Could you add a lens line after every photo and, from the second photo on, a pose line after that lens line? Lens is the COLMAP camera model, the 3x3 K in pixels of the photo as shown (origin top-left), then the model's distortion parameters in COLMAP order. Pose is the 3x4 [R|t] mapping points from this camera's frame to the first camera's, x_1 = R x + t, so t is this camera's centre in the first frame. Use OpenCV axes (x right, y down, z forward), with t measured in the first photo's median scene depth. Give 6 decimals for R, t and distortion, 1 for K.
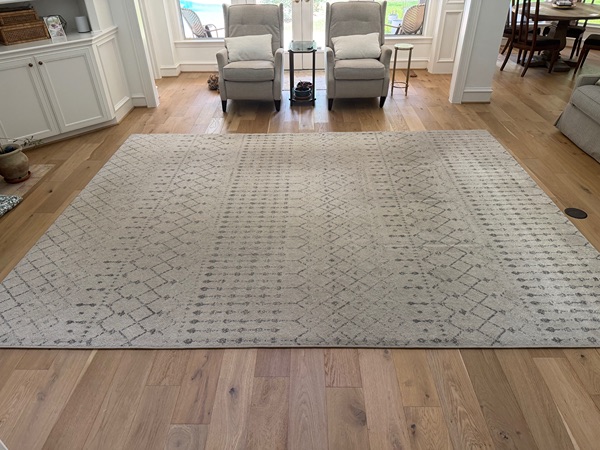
lens RADIAL K [[422.1, 0, 299.1], [0, 422.1, 234.0], [0, 0, 1]] dist [0.122095, -0.205040]
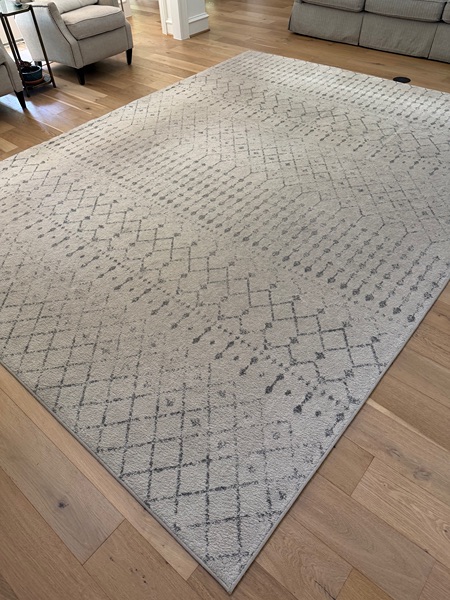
lens RADIAL K [[422.1, 0, 225.0], [0, 422.1, 300.0], [0, 0, 1]] dist [0.122095, -0.205040]
pose [[0.630974, -0.565124, 0.531514, -0.674804], [0.467475, 0.823722, 0.320858, -0.163731], [-0.619144, 0.046016, 0.783928, 0.411513]]
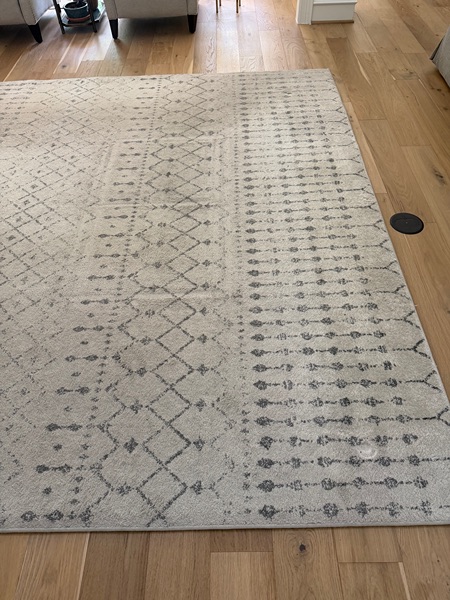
lens RADIAL K [[429.1, 0, 229.1], [0, 429.1, 302.3], [0, 0, 1]] dist [0.068261, -0.098340]
pose [[0.999618, -0.027642, 0.000539, 0.400425], [0.026460, 0.962152, 0.271224, -0.120197], [-0.008015, -0.271106, 0.962516, 0.382499]]
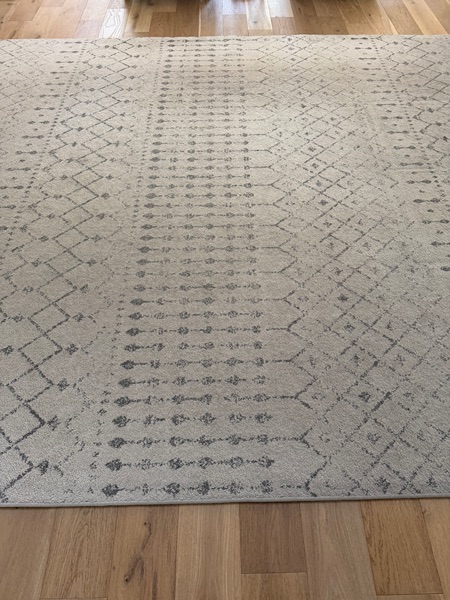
lens RADIAL K [[429.1, 0, 229.1], [0, 429.1, 302.3], [0, 0, 1]] dist [0.068261, -0.098340]
pose [[0.999197, -0.018963, 0.035299, -0.090069], [0.006356, 0.944784, 0.327631, -0.114849], [-0.039563, -0.327143, 0.944146, 0.402258]]
